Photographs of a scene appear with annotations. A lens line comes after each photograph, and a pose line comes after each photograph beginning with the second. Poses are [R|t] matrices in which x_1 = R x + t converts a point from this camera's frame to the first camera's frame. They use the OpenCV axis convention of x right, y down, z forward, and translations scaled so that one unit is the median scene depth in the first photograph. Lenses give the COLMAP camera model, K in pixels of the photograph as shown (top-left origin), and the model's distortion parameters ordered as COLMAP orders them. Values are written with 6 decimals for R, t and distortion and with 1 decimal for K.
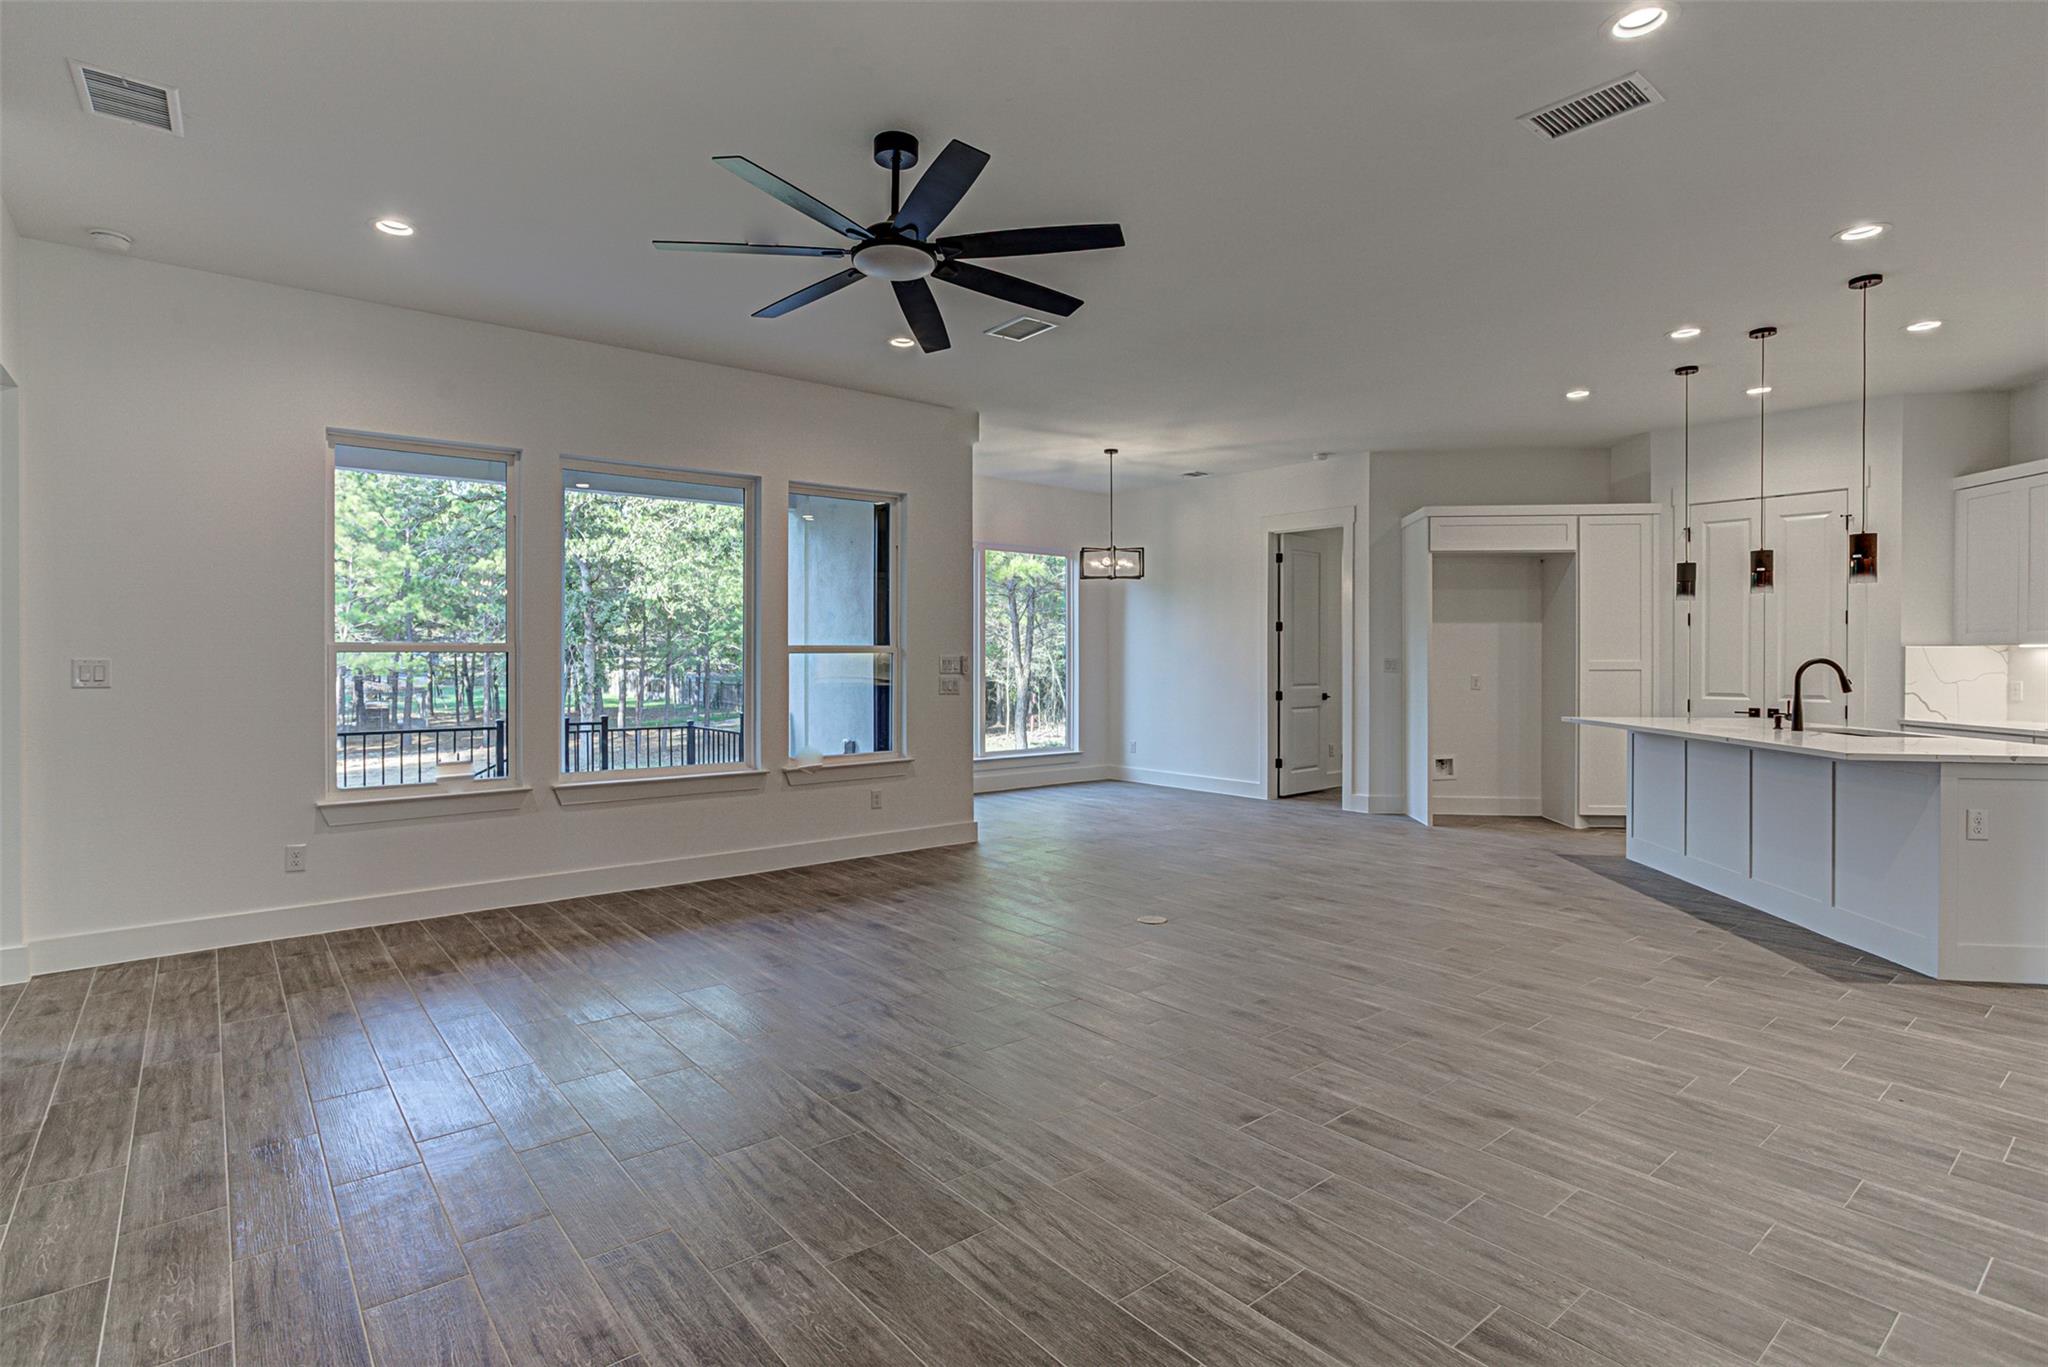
lens RADIAL K [[1005.9, 0, 1002.1], [0, 1005.9, 664.6], [0, 0, 1]] dist [-0.039996, 0.025735]
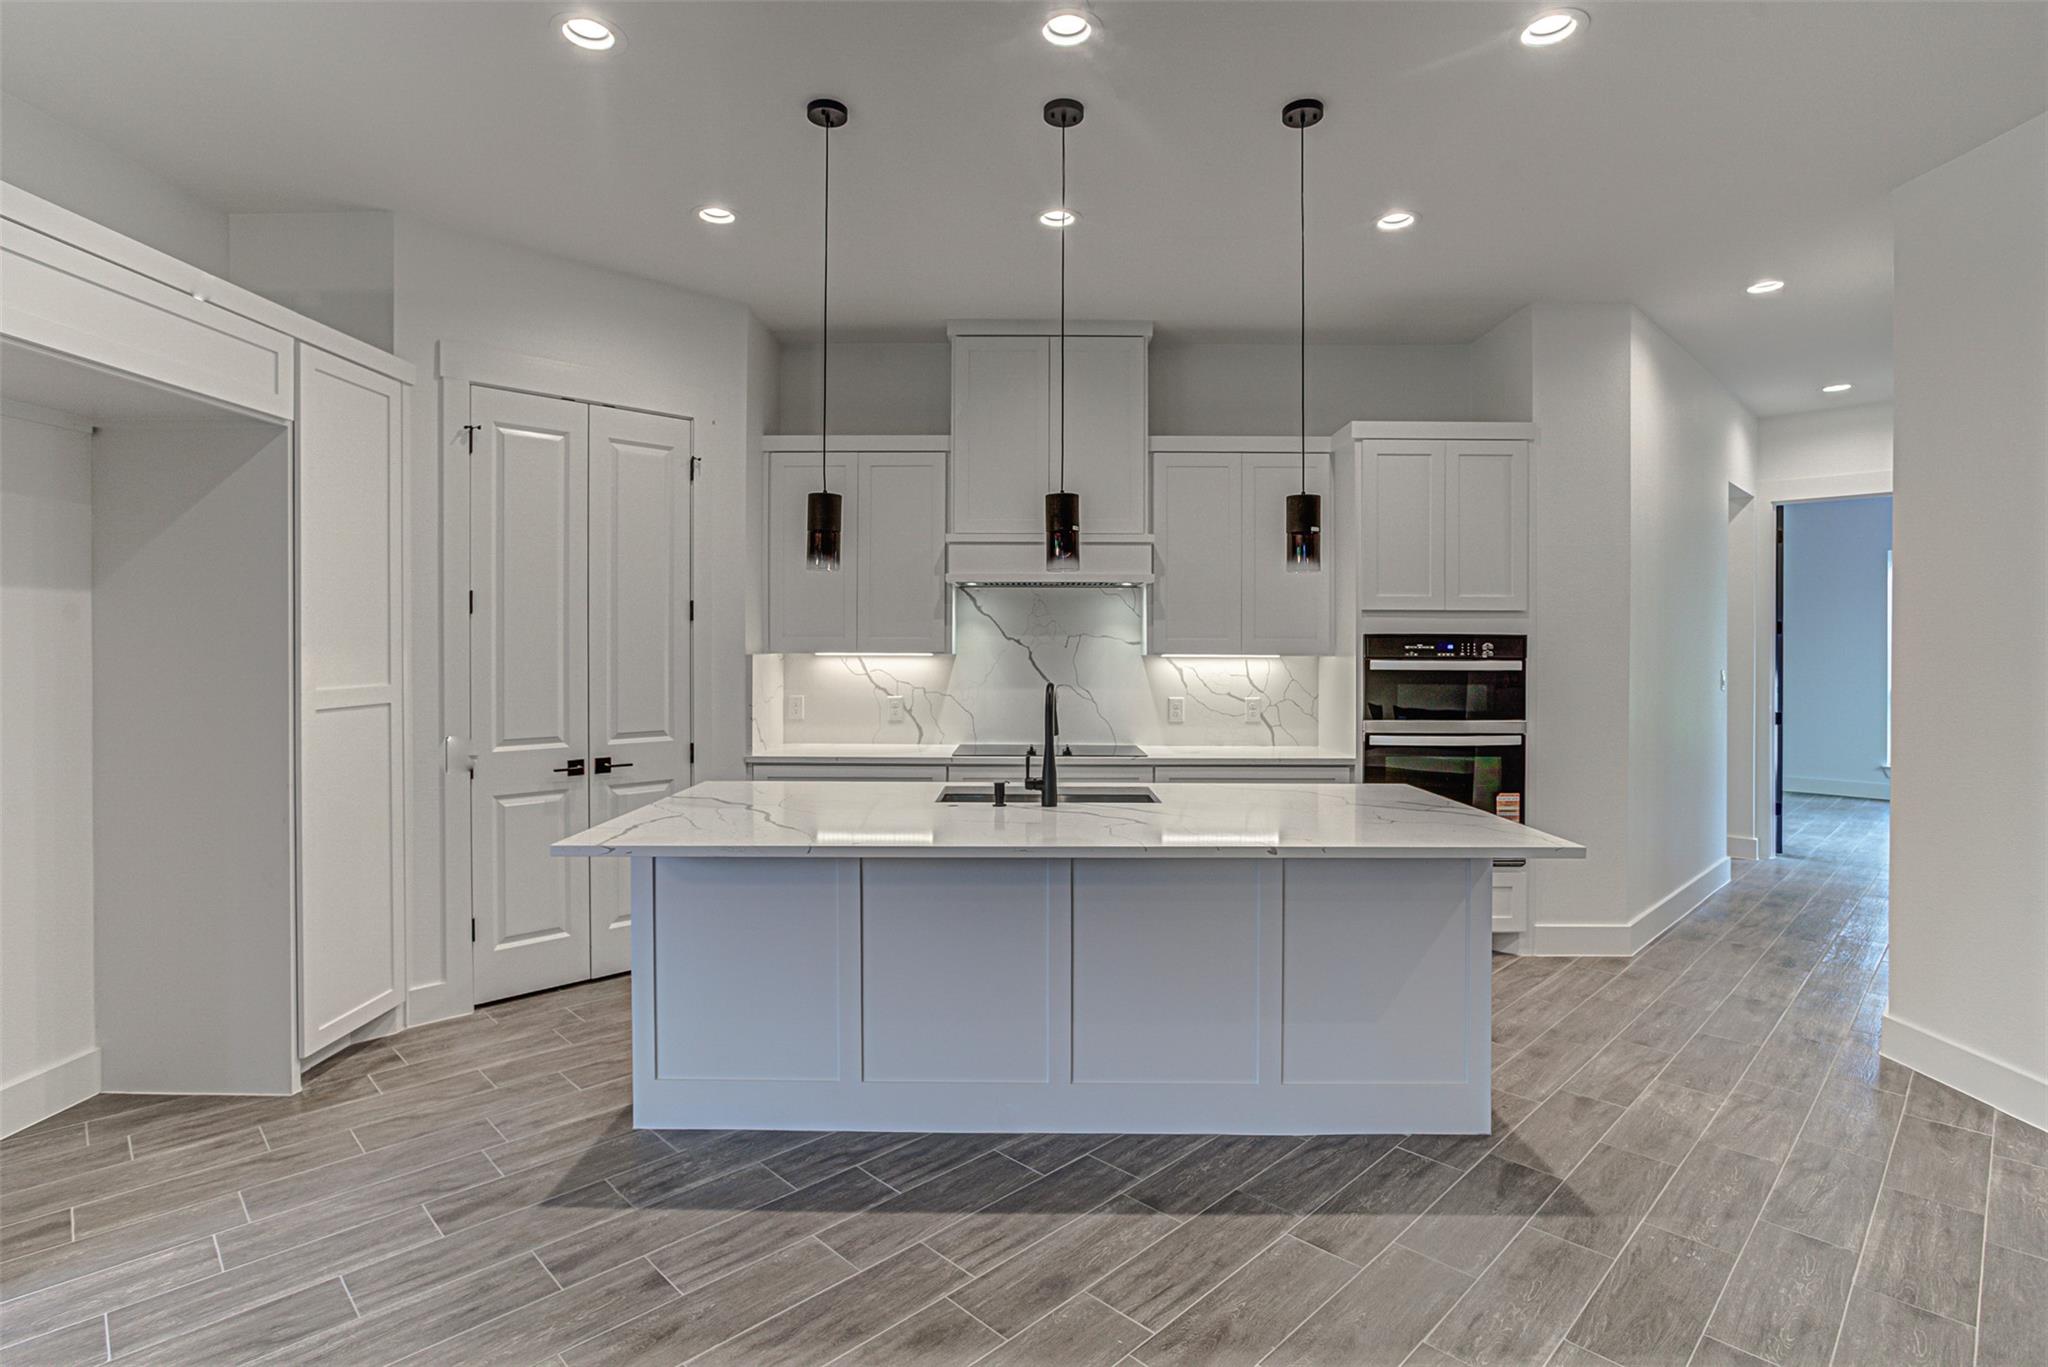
lens RADIAL K [[1006.3, 0, 1026.6], [0, 1006.3, 658.4], [0, 0, 1]] dist [-0.046138, 0.022659]
pose [[-0.101274, -0.011583, 0.994791, 0.273404], [0.002834, 0.999925, 0.011931, -0.040777], [-0.994855, 0.004027, -0.101233, 1.472119]]
